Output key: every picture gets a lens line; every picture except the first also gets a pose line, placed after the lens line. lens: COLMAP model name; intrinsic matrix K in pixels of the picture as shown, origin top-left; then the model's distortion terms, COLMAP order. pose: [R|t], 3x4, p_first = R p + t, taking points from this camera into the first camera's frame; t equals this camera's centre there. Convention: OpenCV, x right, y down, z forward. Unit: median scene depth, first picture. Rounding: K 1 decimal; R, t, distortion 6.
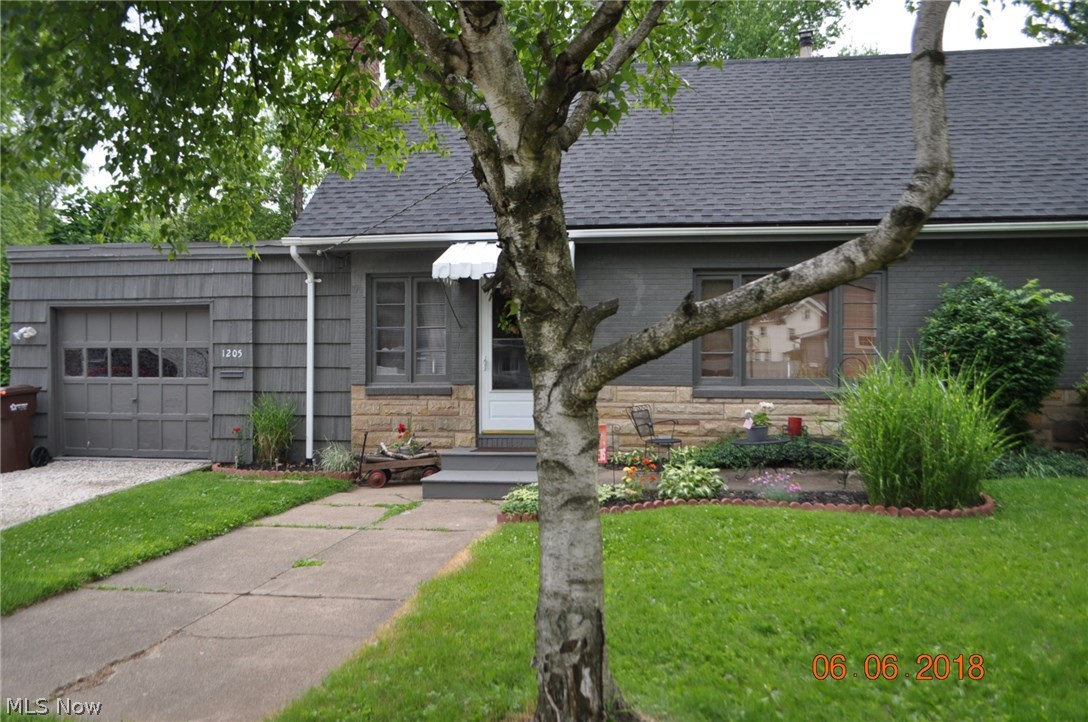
lens RADIAL K [[853.2, 0, 538.4], [0, 853.2, 360.5], [0, 0, 1]] dist [-0.008961, 0.010767]
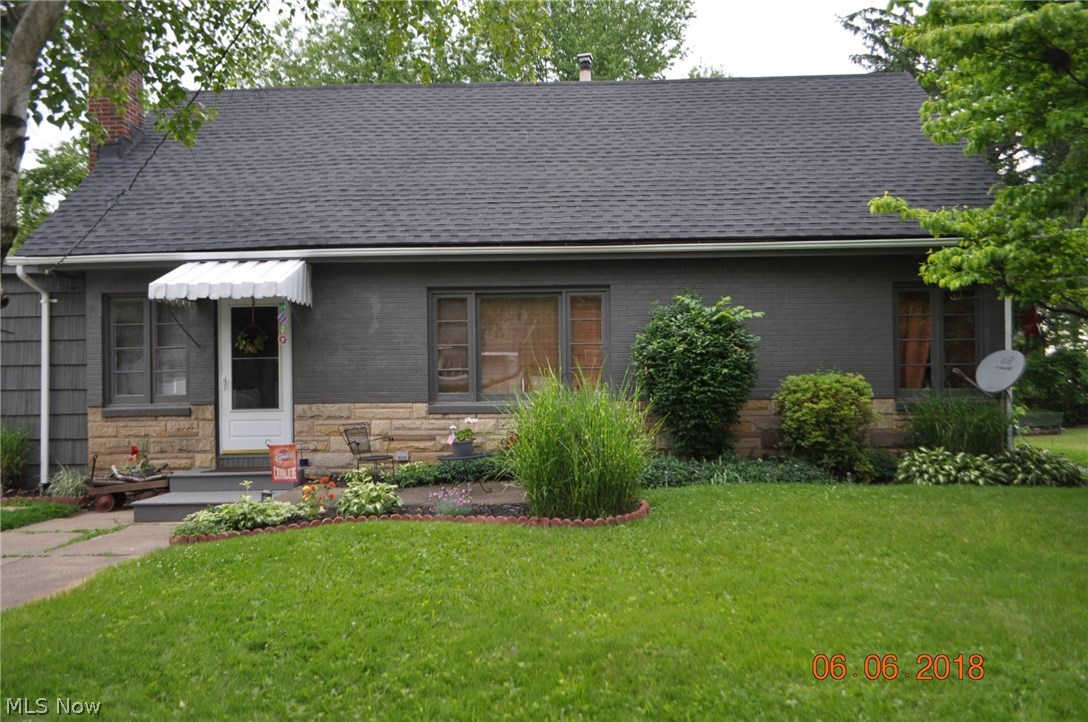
lens RADIAL K [[853.2, 0, 545.3], [0, 853.2, 362.1], [0, 0, 1]] dist [-0.008961, 0.010767]
pose [[0.994622, -0.013120, 0.102737, 0.211282], [0.014377, 0.999831, -0.011499, -0.004417], [-0.102569, 0.012915, 0.994642, -0.027585]]
